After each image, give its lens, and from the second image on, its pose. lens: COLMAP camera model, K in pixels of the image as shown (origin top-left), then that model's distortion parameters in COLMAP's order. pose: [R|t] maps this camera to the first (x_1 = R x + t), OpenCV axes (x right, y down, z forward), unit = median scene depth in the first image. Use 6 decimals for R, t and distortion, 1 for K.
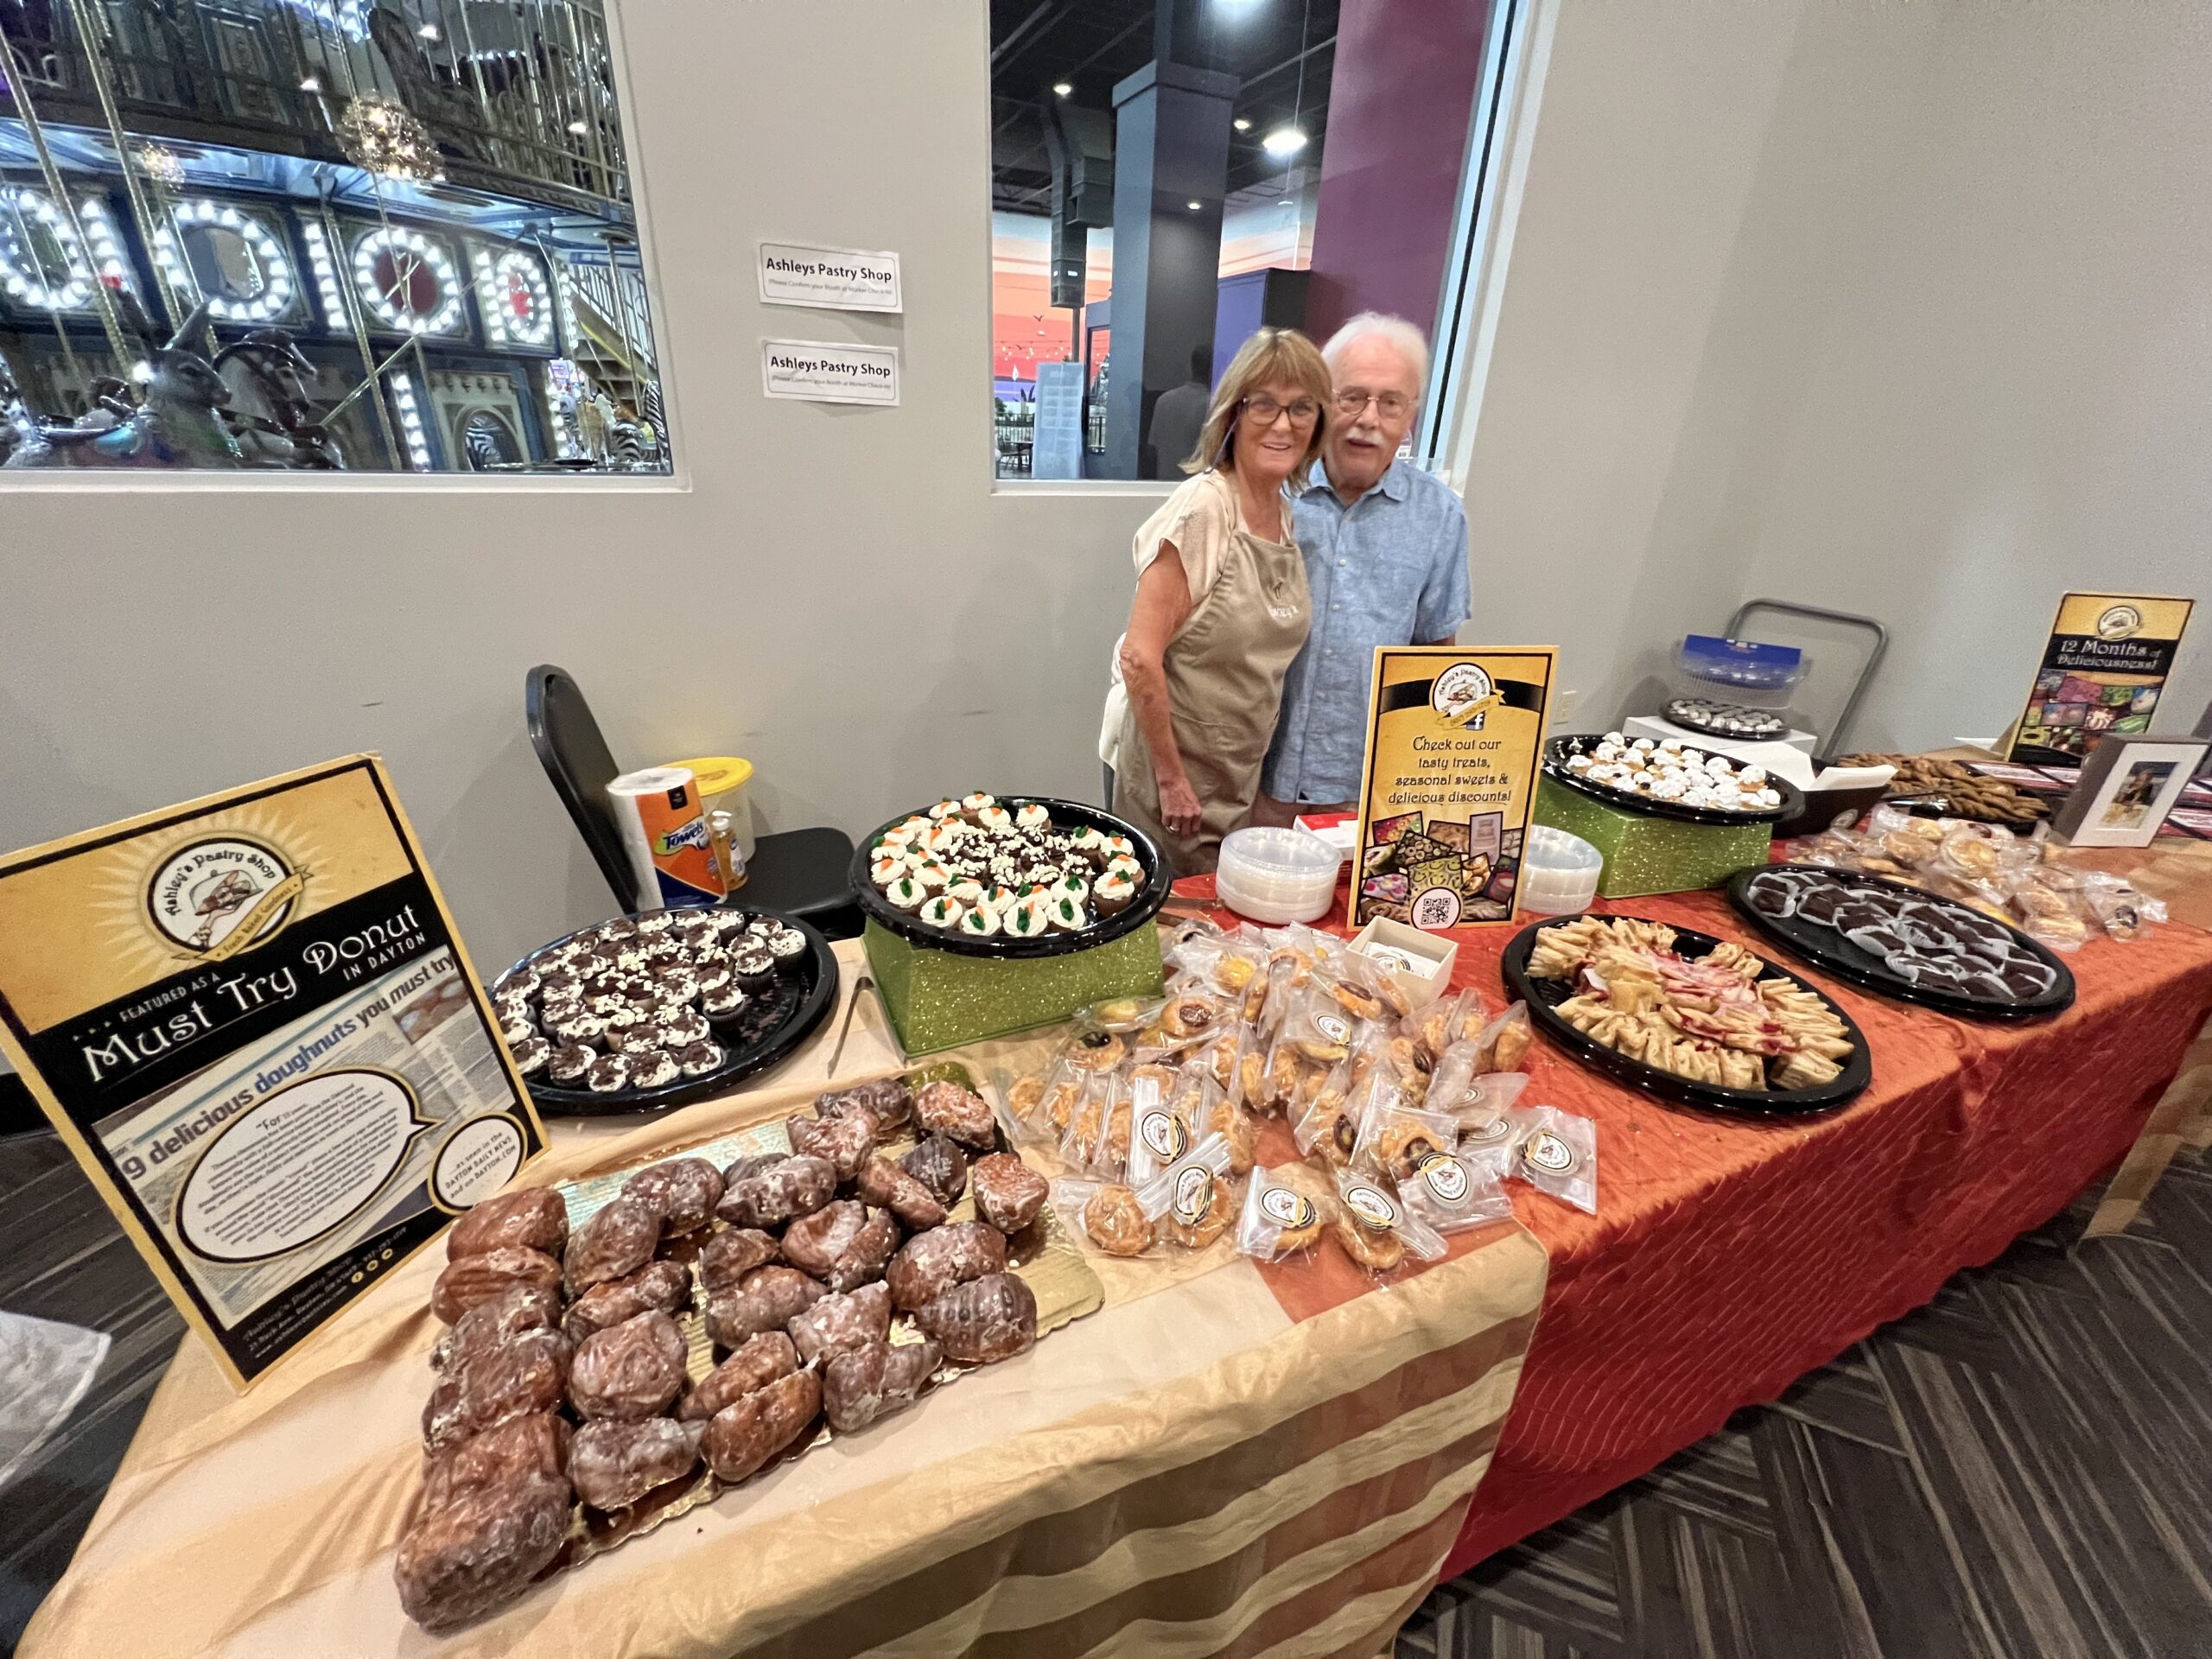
lens RADIAL K [[892.6, 0, 1102.2], [0, 892.6, 837.2], [0, 0, 1]] dist [0.001232, -0.000026]
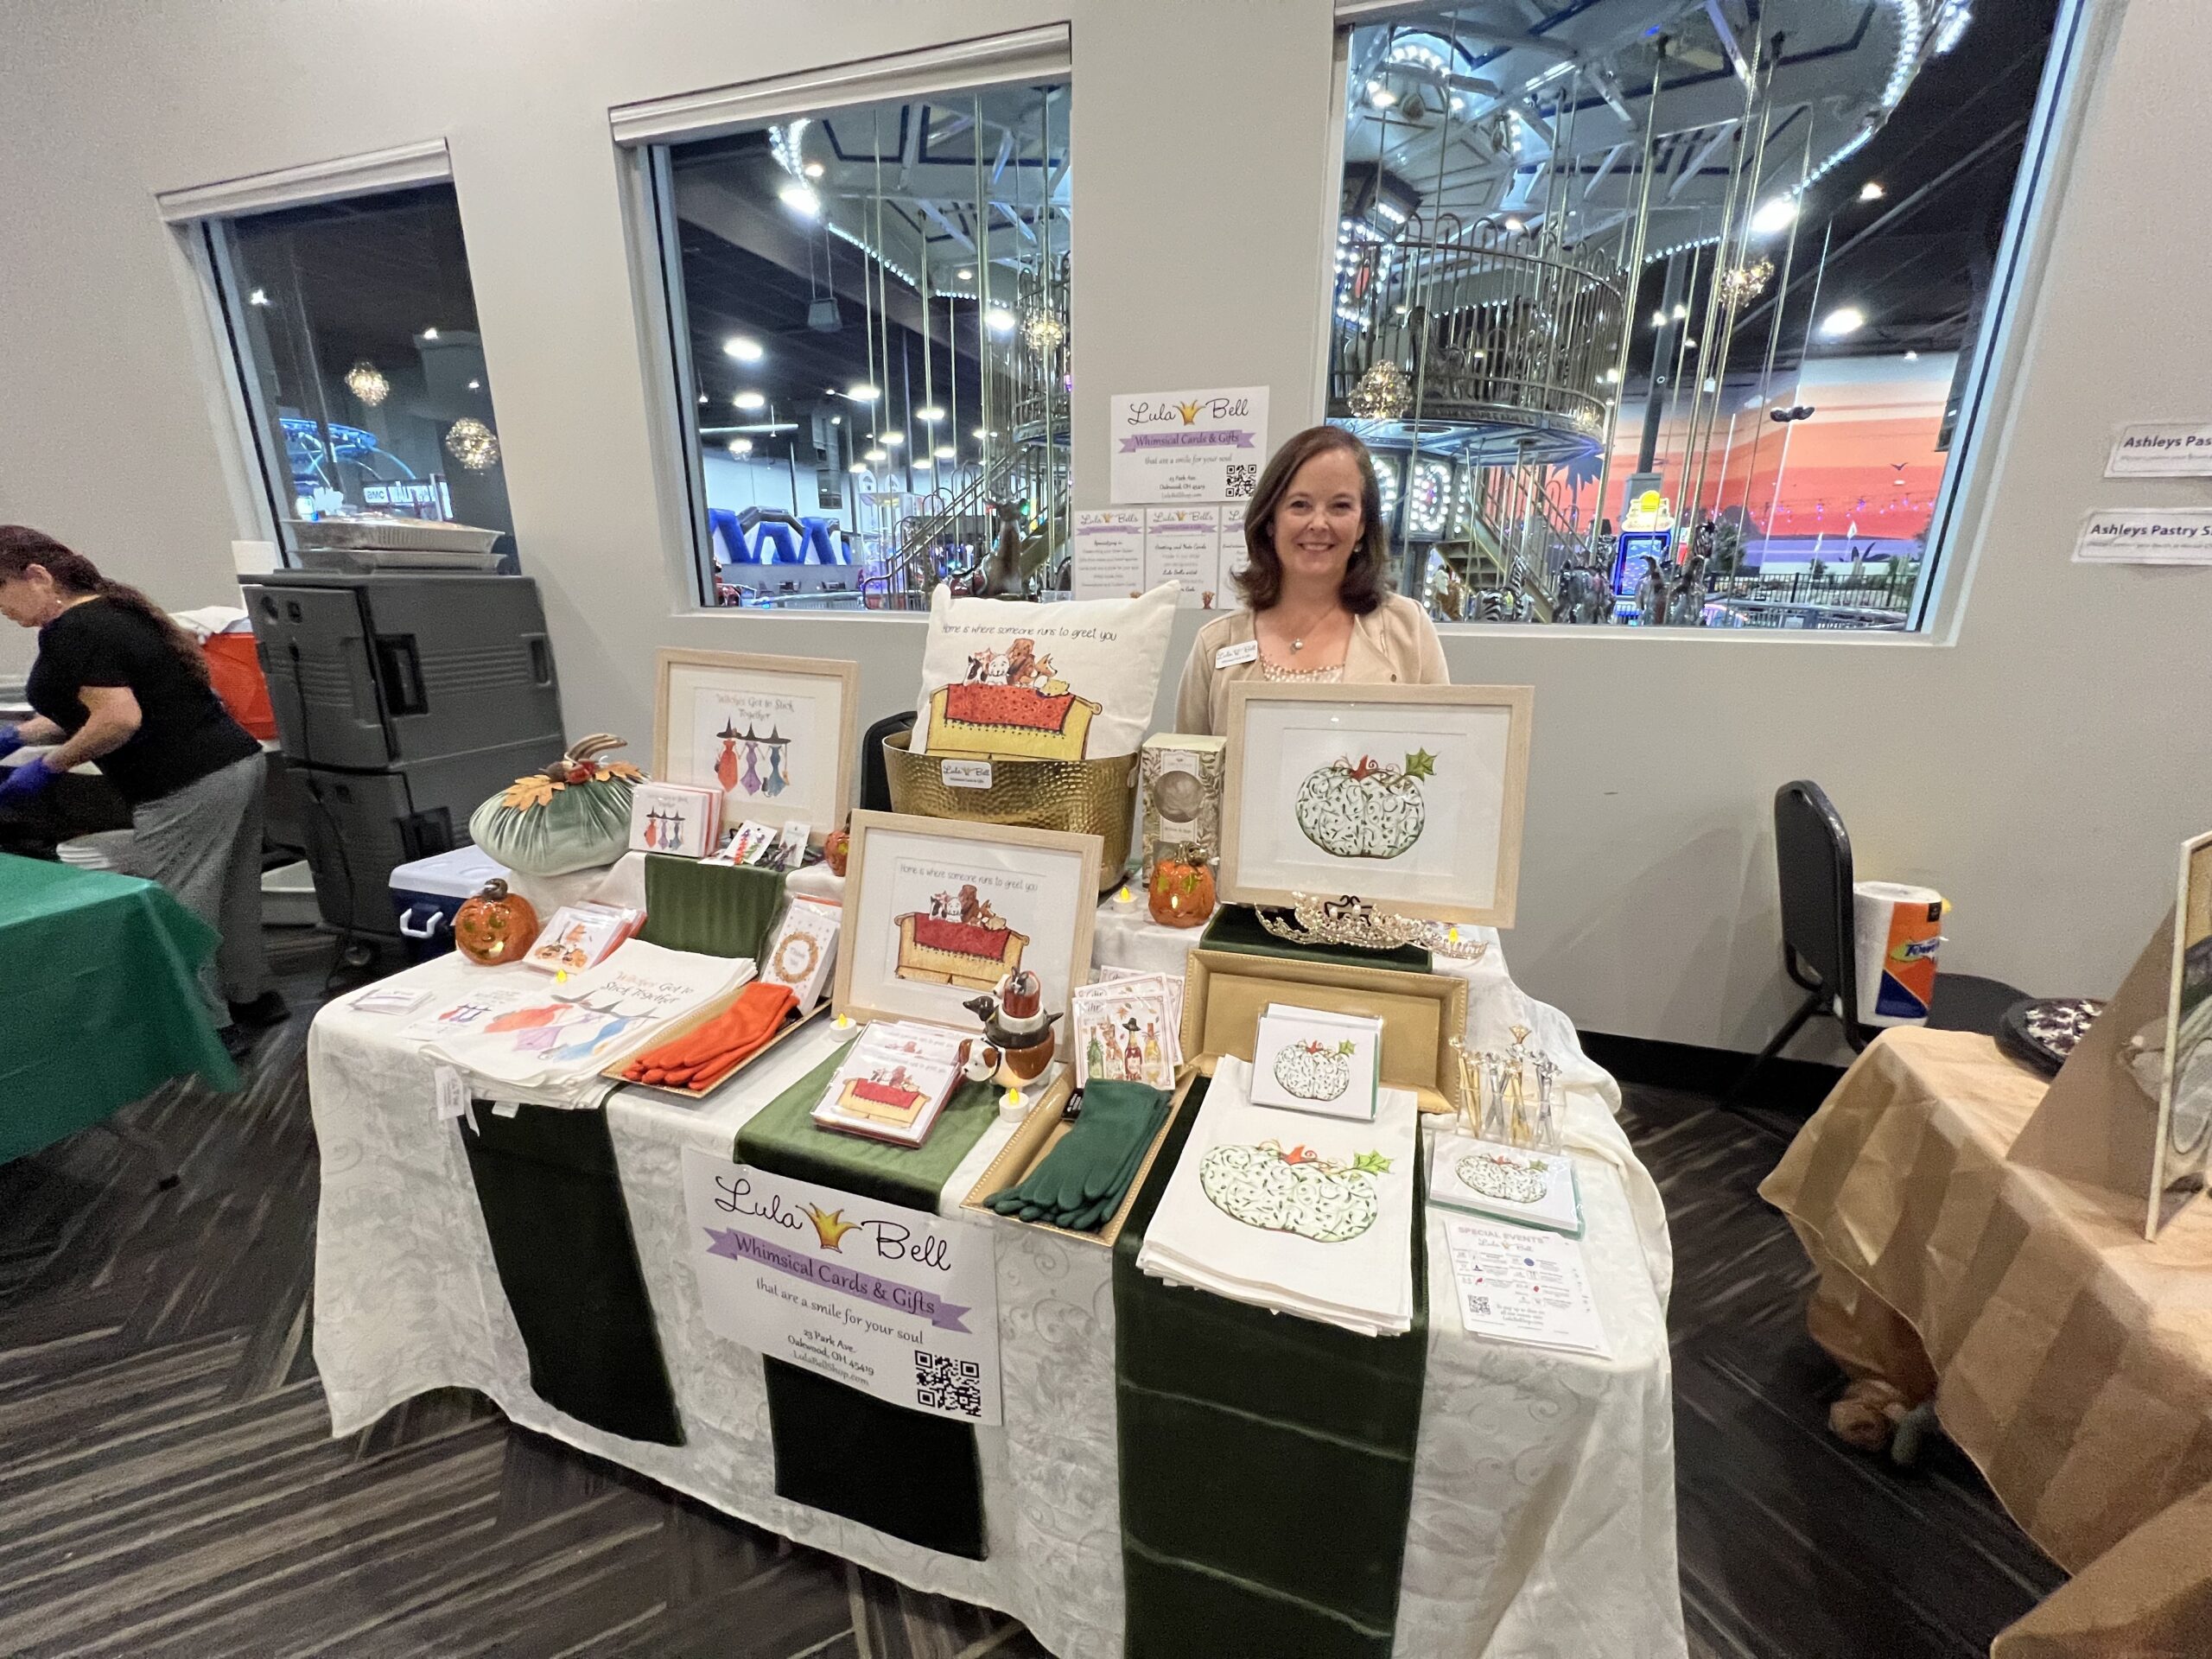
lens RADIAL K [[892.6, 0, 1113.6], [0, 892.6, 834.6], [0, 0, 1]] dist [0.001232, -0.000026]
pose [[0.743291, 0.160382, -0.649458, -0.467362], [-0.267190, 0.961212, -0.068424, 0.181988], [0.613293, 0.224388, 0.757312, -0.401139]]
